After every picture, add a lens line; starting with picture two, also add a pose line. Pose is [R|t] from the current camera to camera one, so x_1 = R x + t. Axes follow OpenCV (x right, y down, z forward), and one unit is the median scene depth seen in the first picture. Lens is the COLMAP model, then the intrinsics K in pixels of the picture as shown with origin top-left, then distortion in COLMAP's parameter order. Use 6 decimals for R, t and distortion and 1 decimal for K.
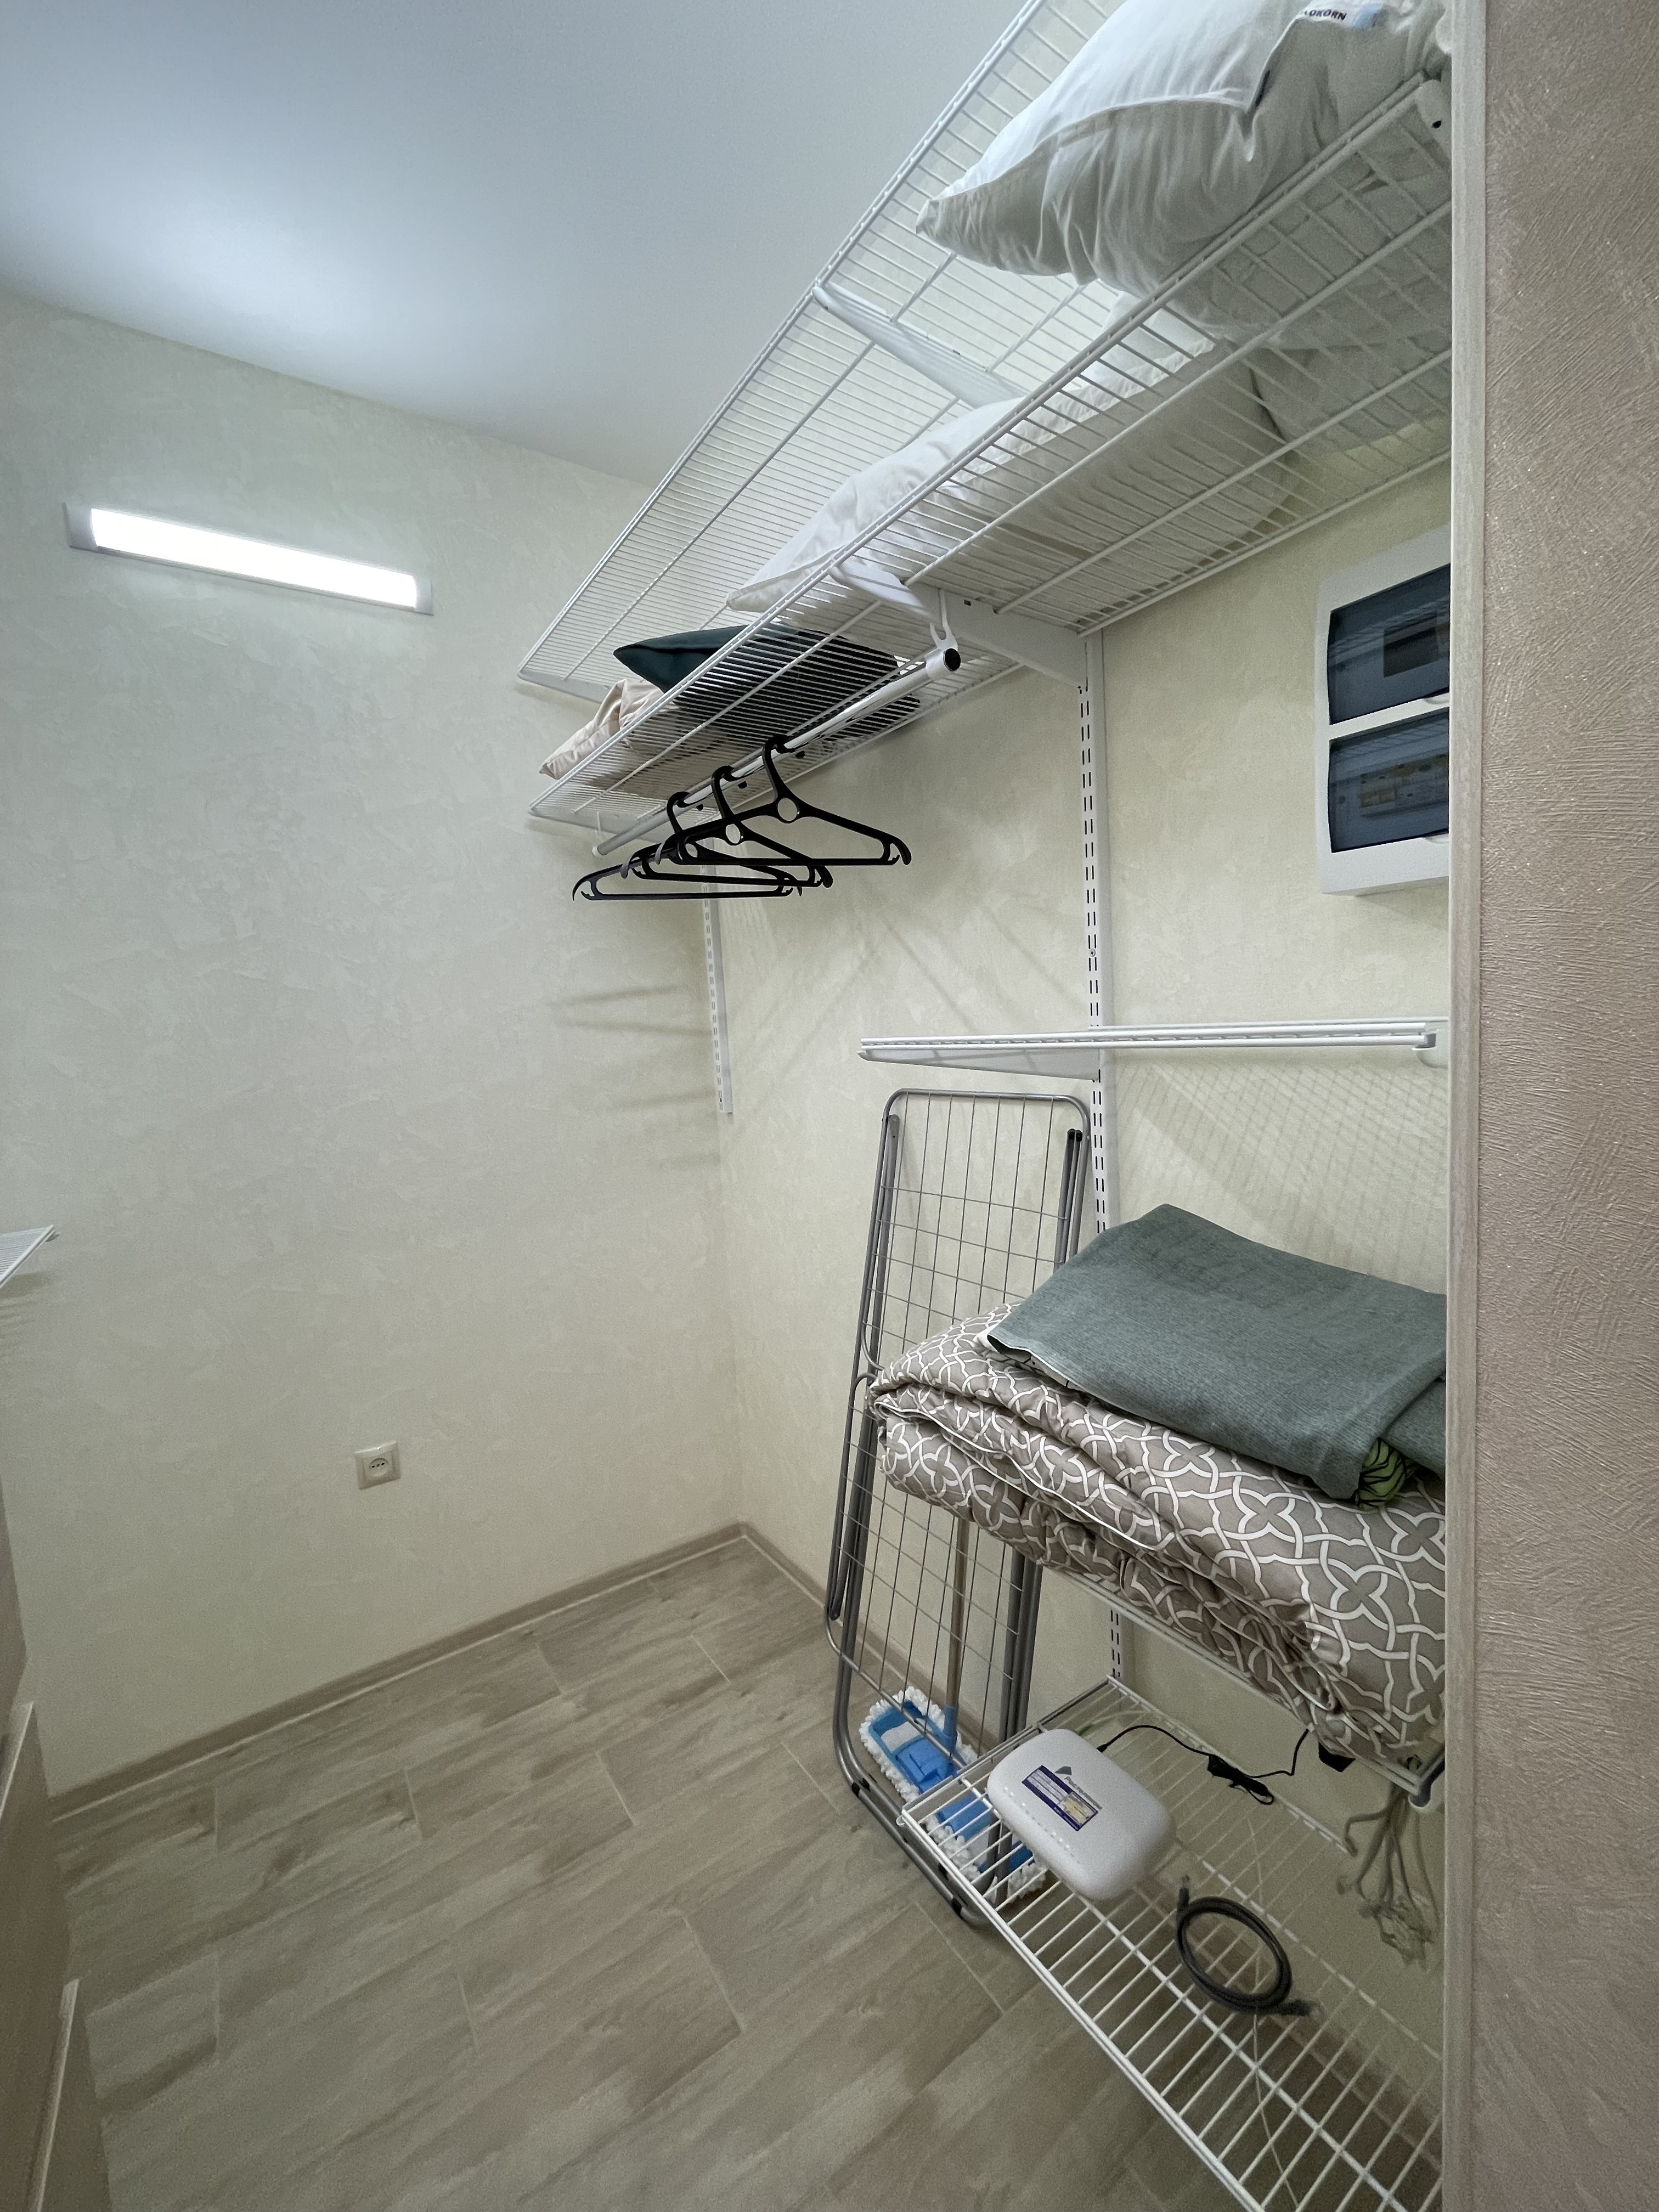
lens RADIAL K [[899.8, 0, 829.5], [0, 899.8, 1106.0], [0, 0, 1]] dist [-0.001453, 0.000490]
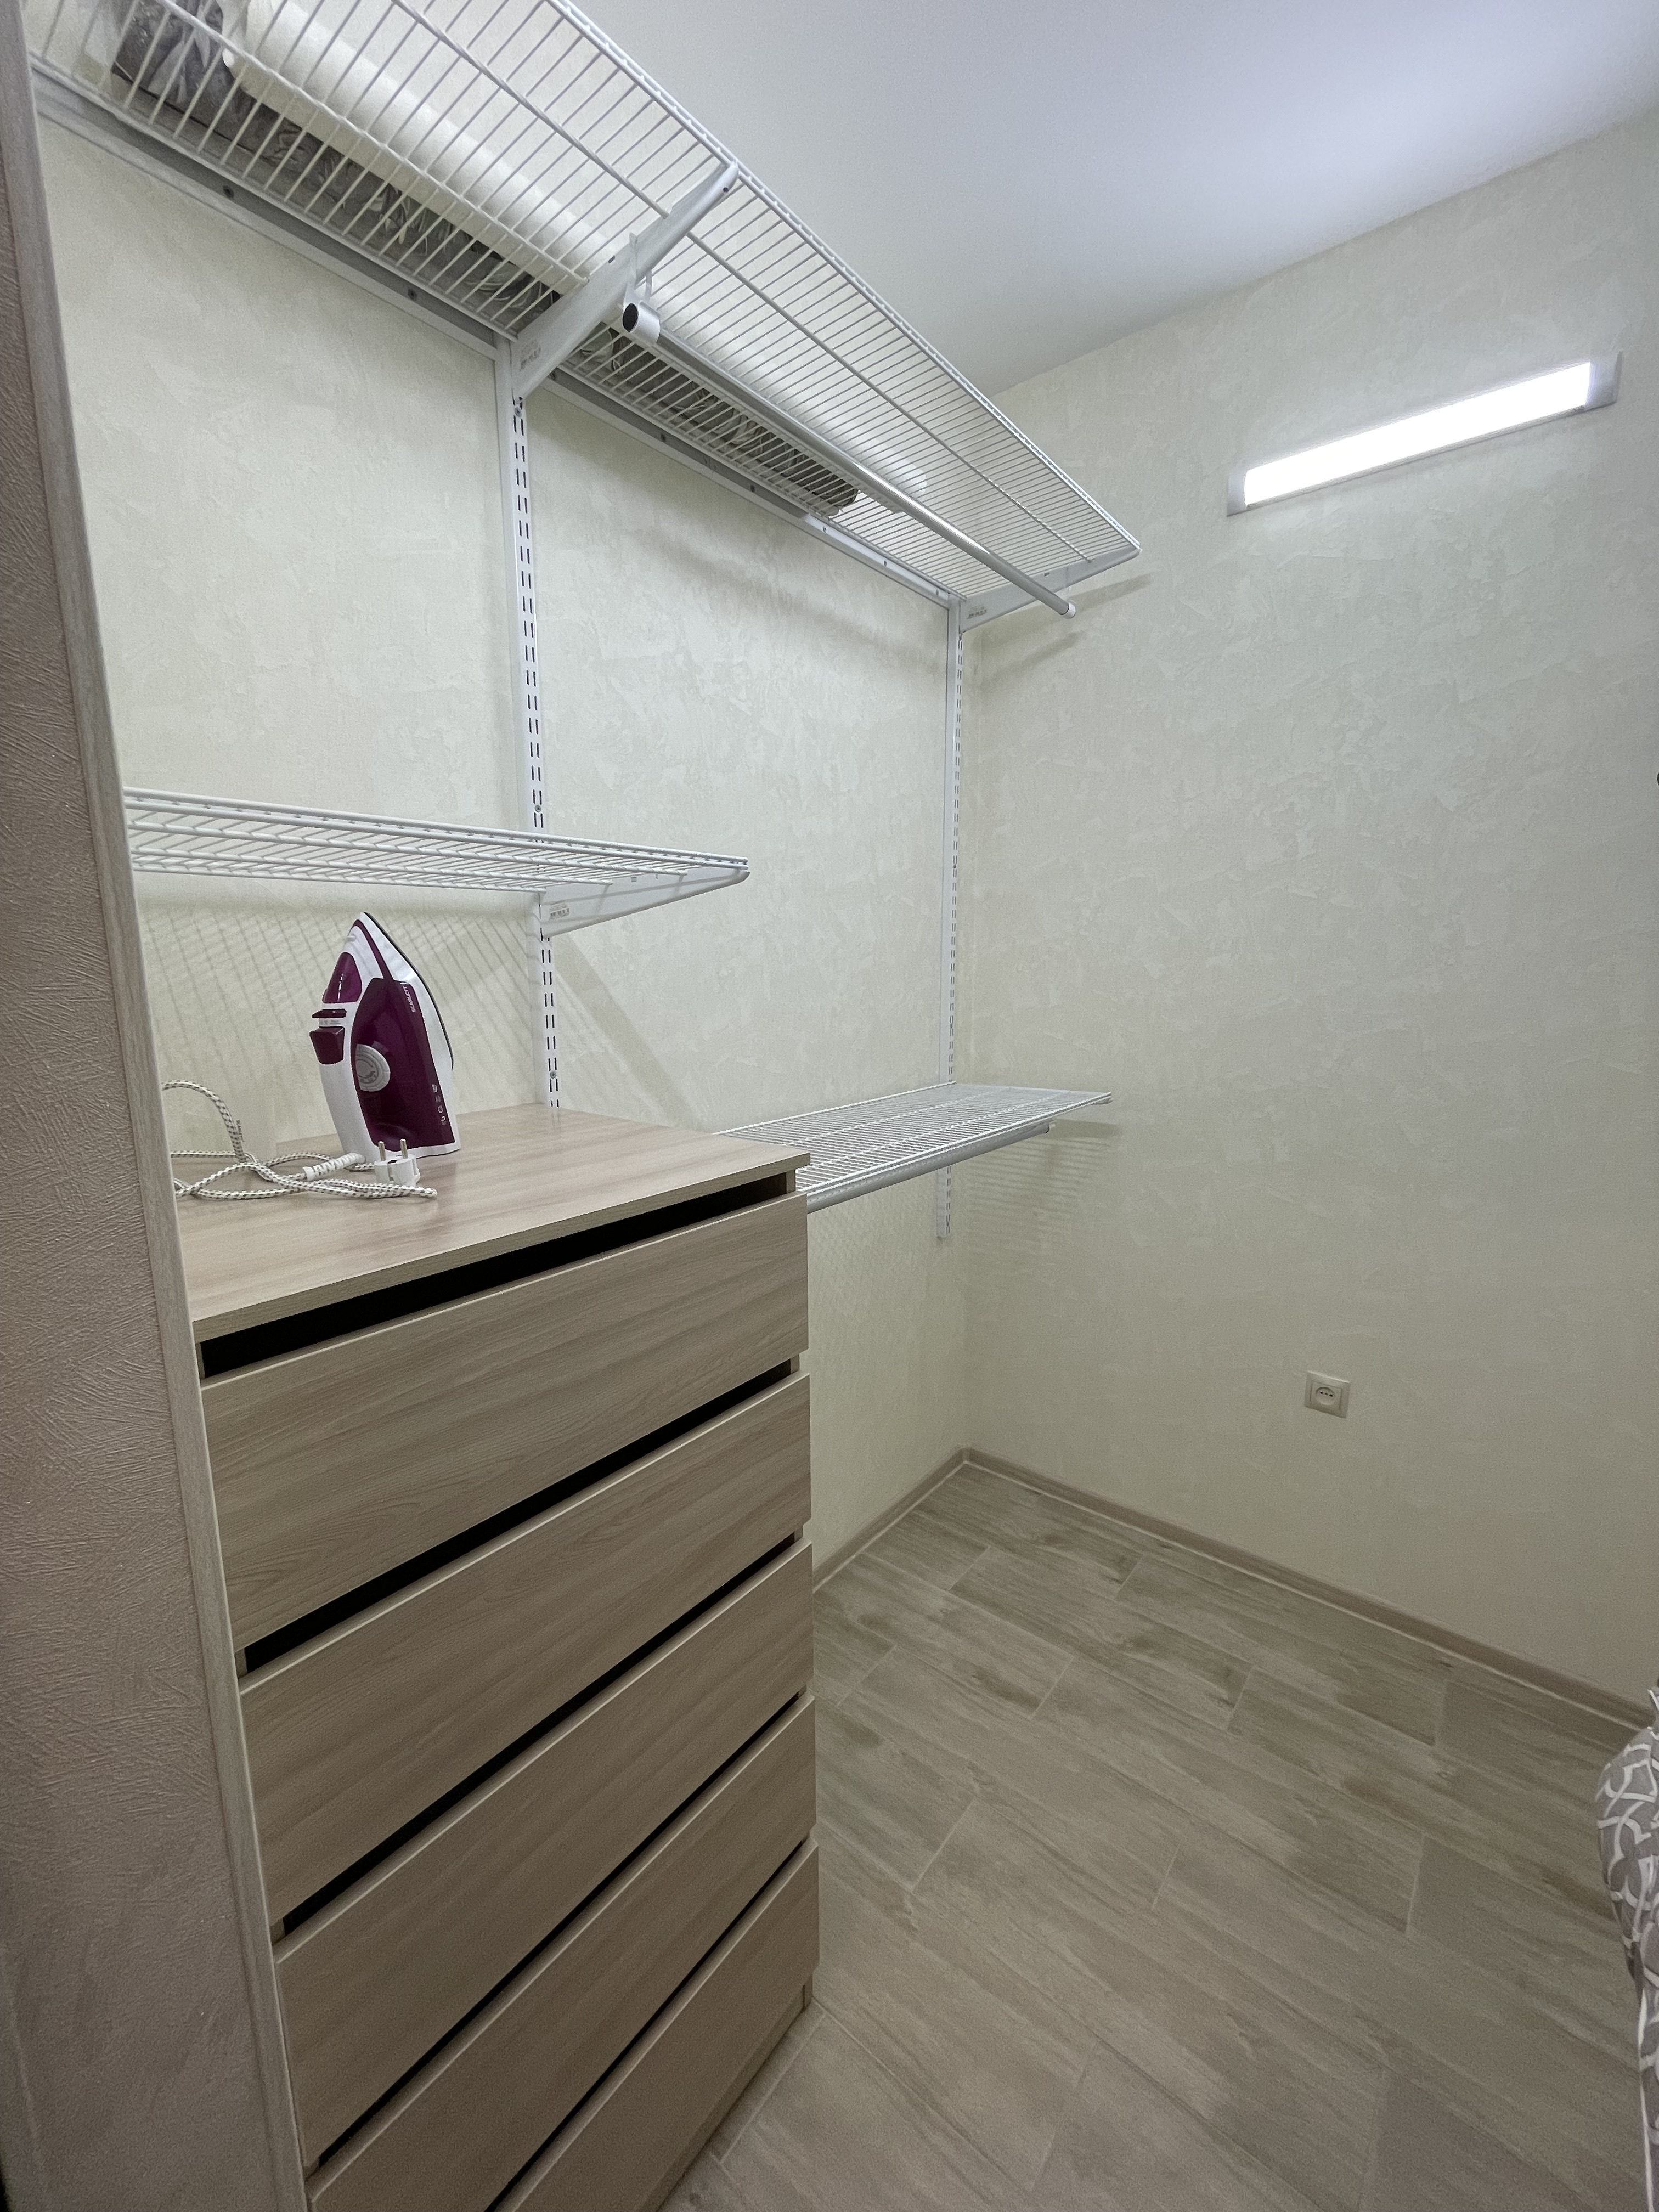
lens RADIAL K [[886.3, 0, 837.0], [0, 886.3, 1103.2], [0, 0, 1]] dist [-0.001325, -0.000289]
pose [[0.293129, 0.213527, -0.931923, 0.198739], [-0.100651, 0.976217, 0.192017, -0.051870], [0.950760, 0.037513, 0.307649, 0.185724]]
